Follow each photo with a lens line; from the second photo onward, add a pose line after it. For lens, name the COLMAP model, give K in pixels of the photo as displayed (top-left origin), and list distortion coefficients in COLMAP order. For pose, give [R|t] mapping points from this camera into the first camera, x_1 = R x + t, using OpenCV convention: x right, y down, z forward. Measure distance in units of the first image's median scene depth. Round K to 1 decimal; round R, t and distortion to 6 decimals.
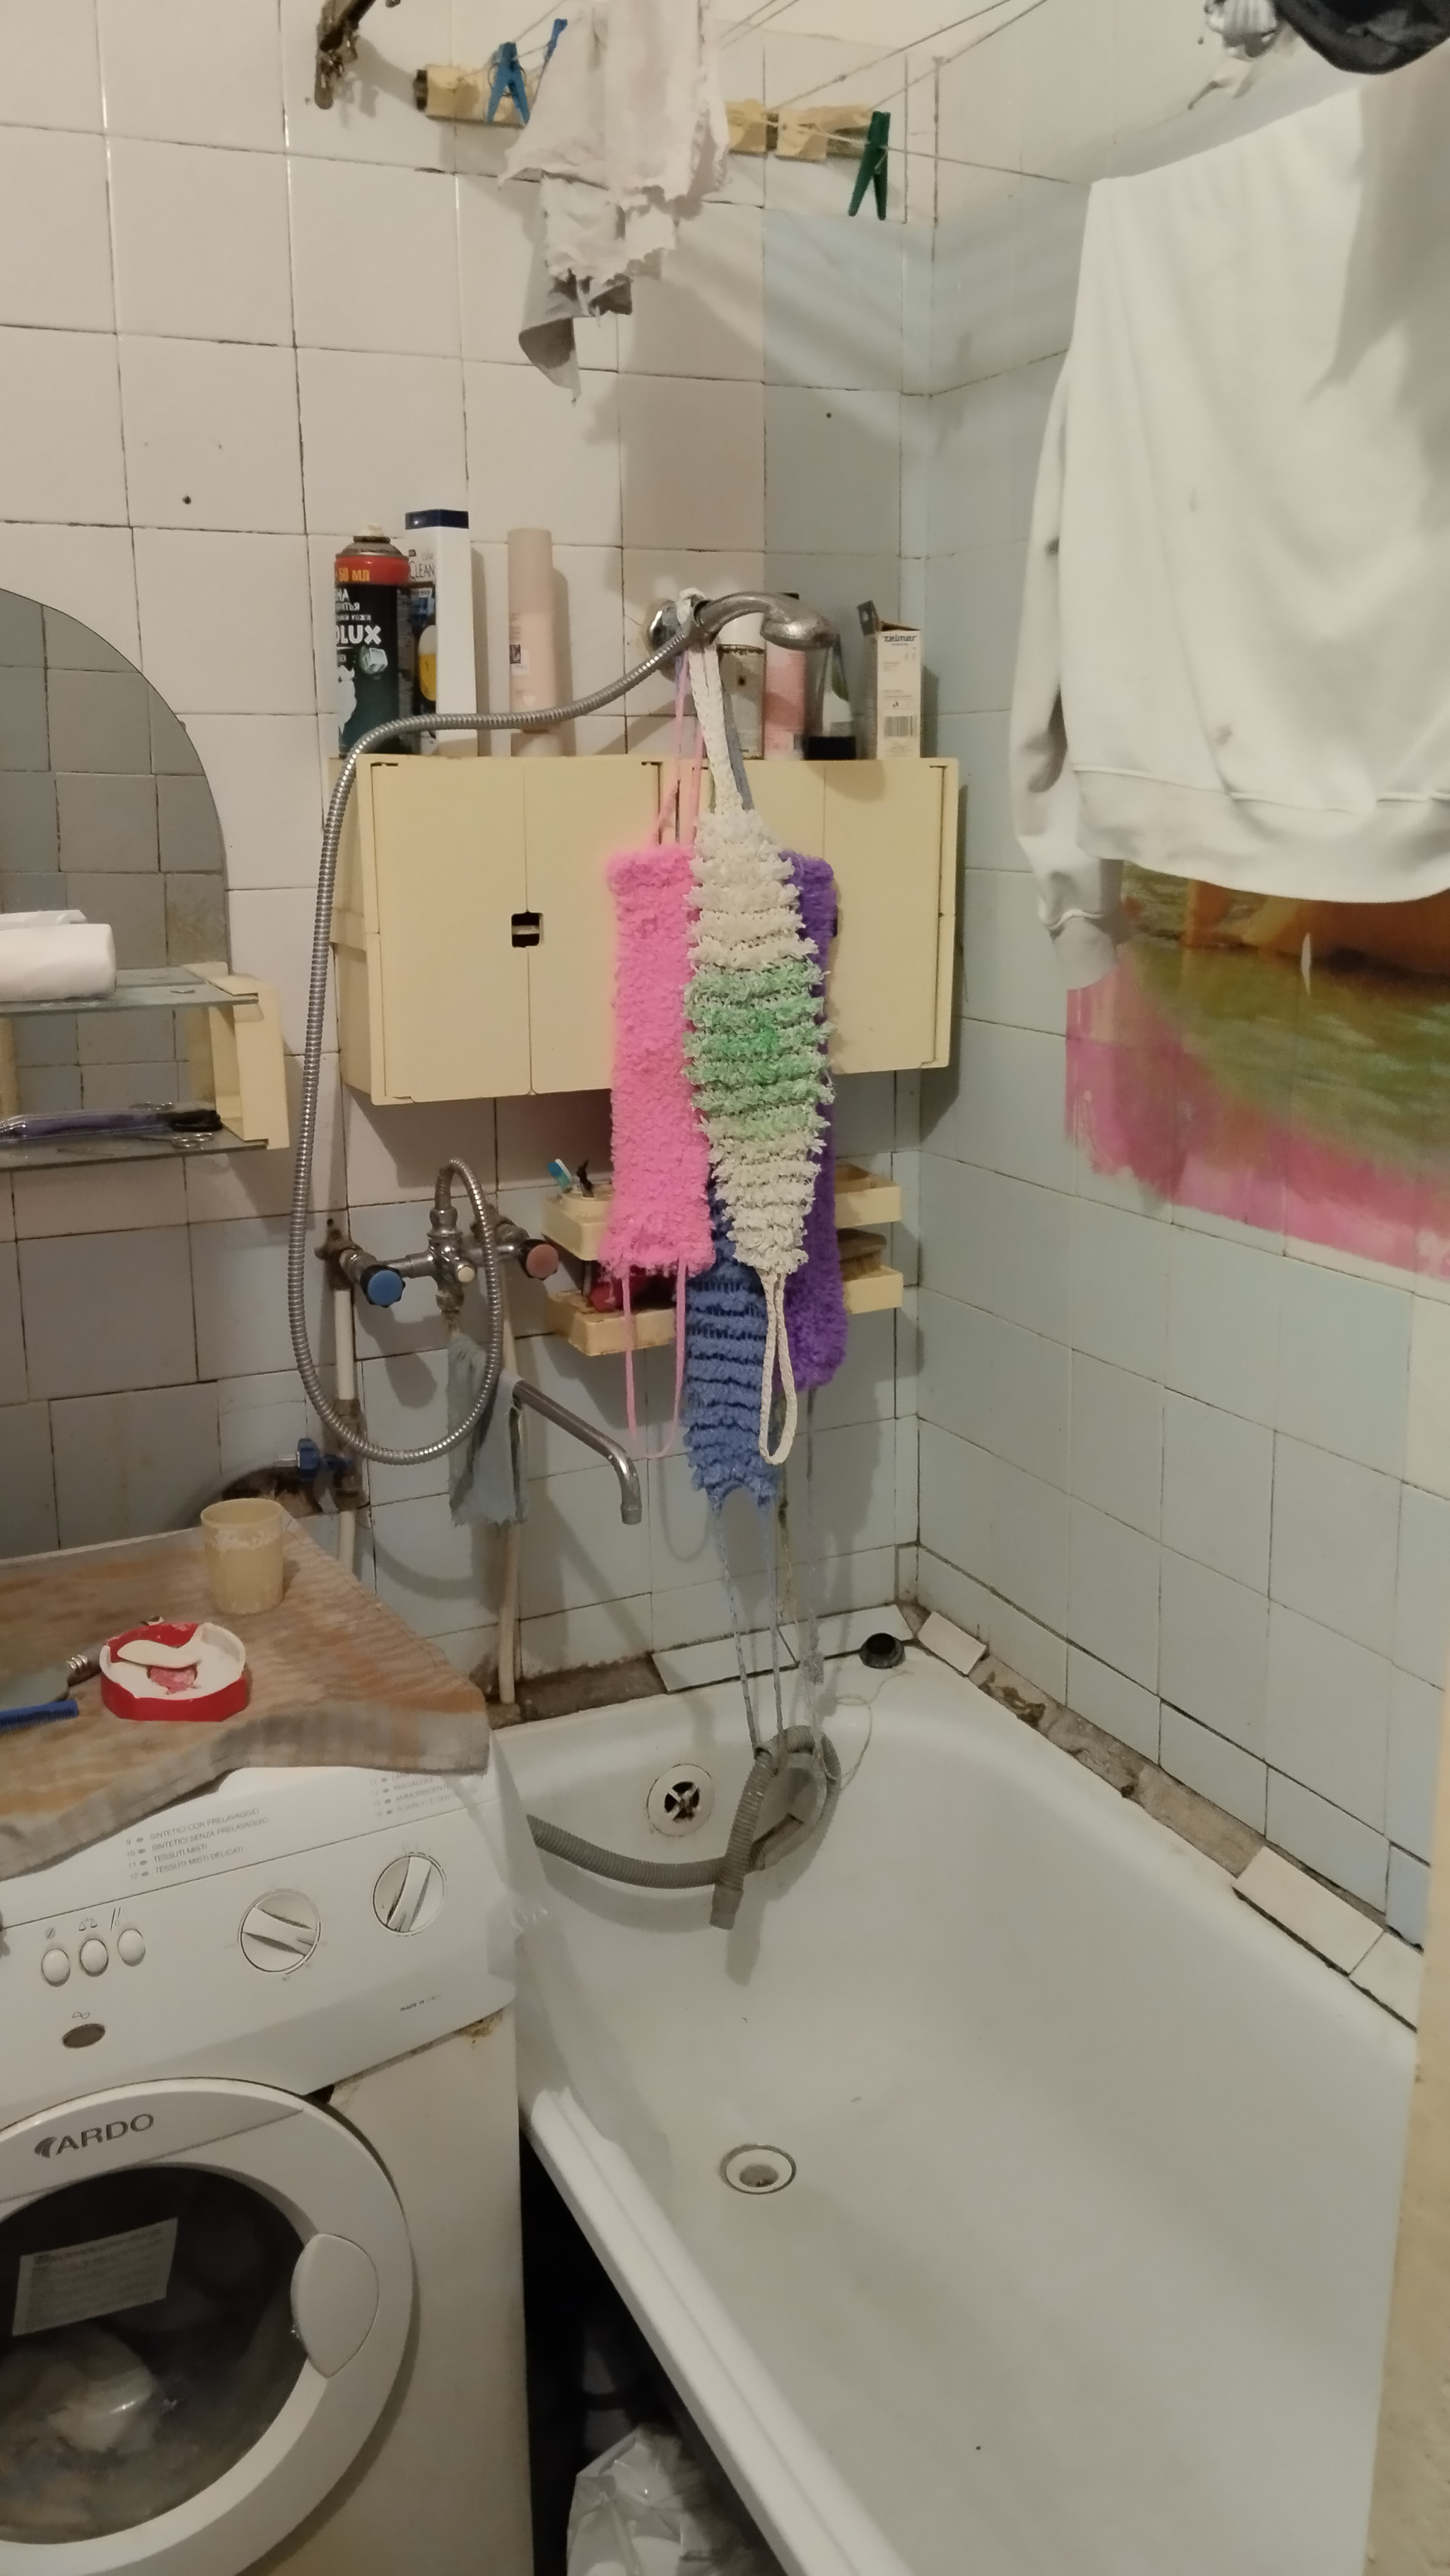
lens RADIAL K [[2108.5, 0, 727.2], [0, 2108.5, 1279.2], [0, 0, 1]] dist [0.078168, -0.150481]
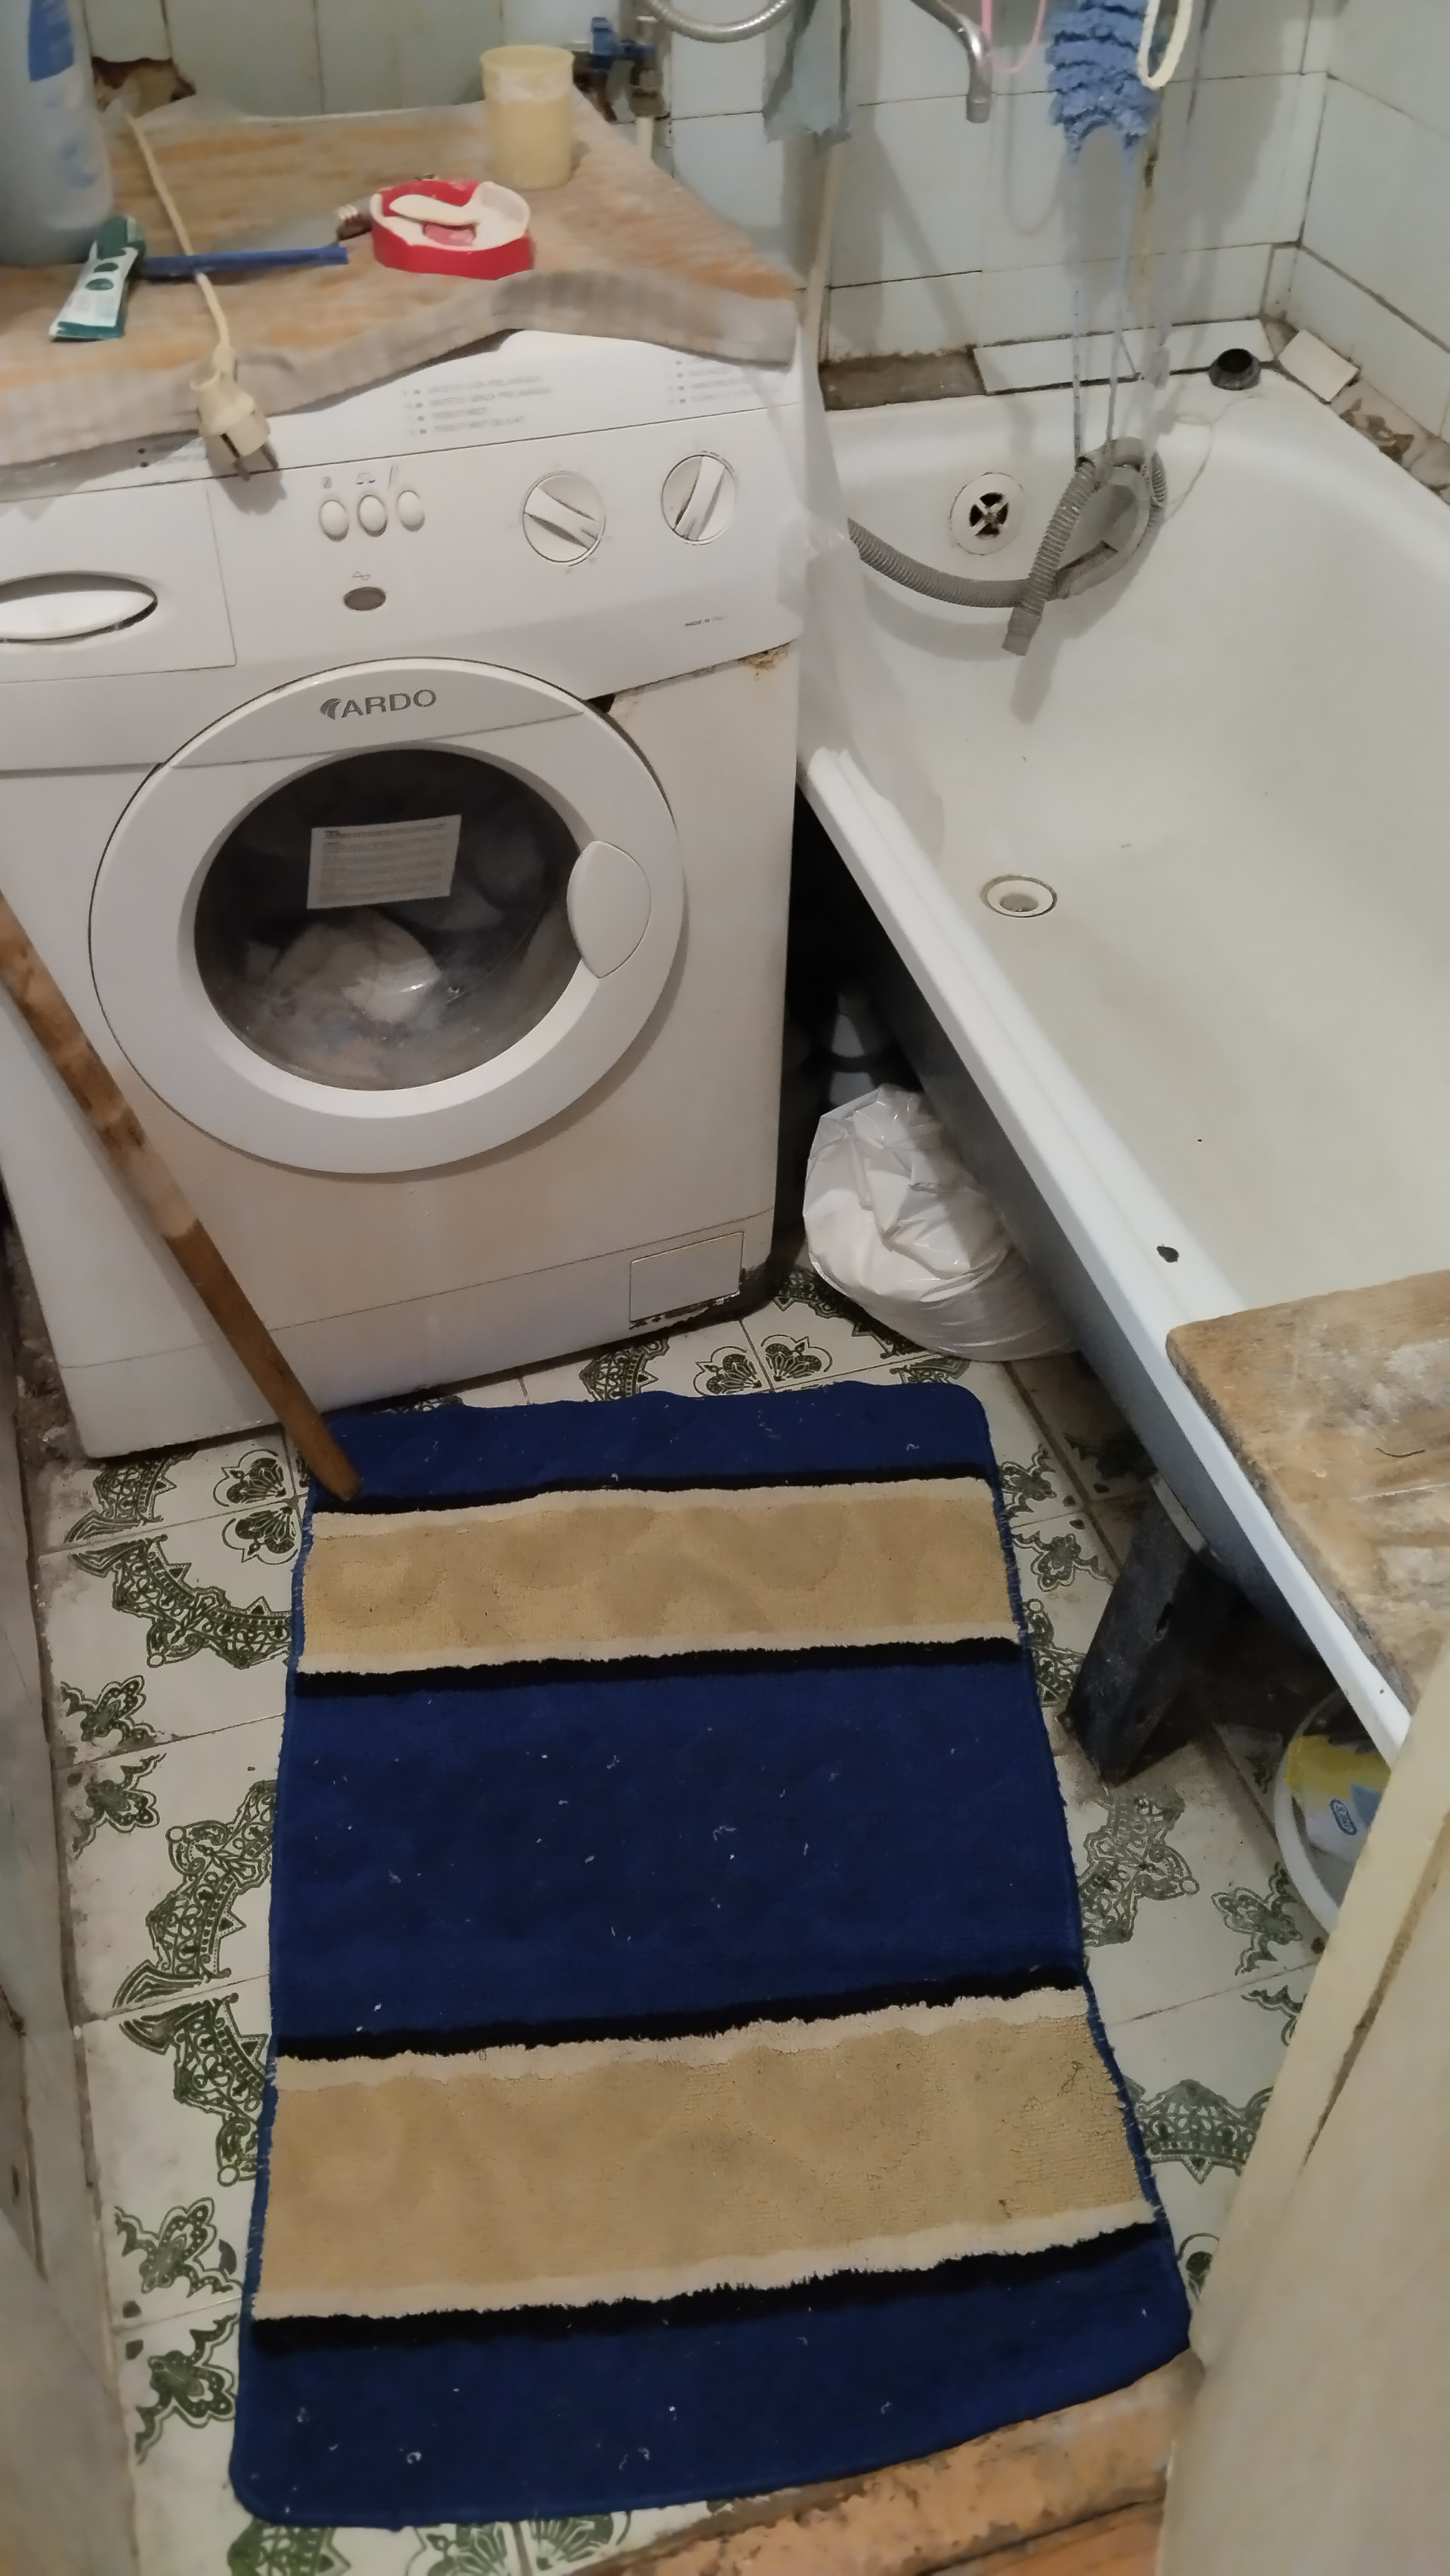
lens RADIAL K [[2108.5, 0, 716.8], [0, 2108.5, 1301.2], [0, 0, 1]] dist [0.078168, -0.150481]
pose [[0.987305, 0.125047, -0.097942, -0.005925], [-0.058616, 0.859931, 0.507033, 0.099538], [0.147627, -0.494855, 0.856344, 0.024732]]
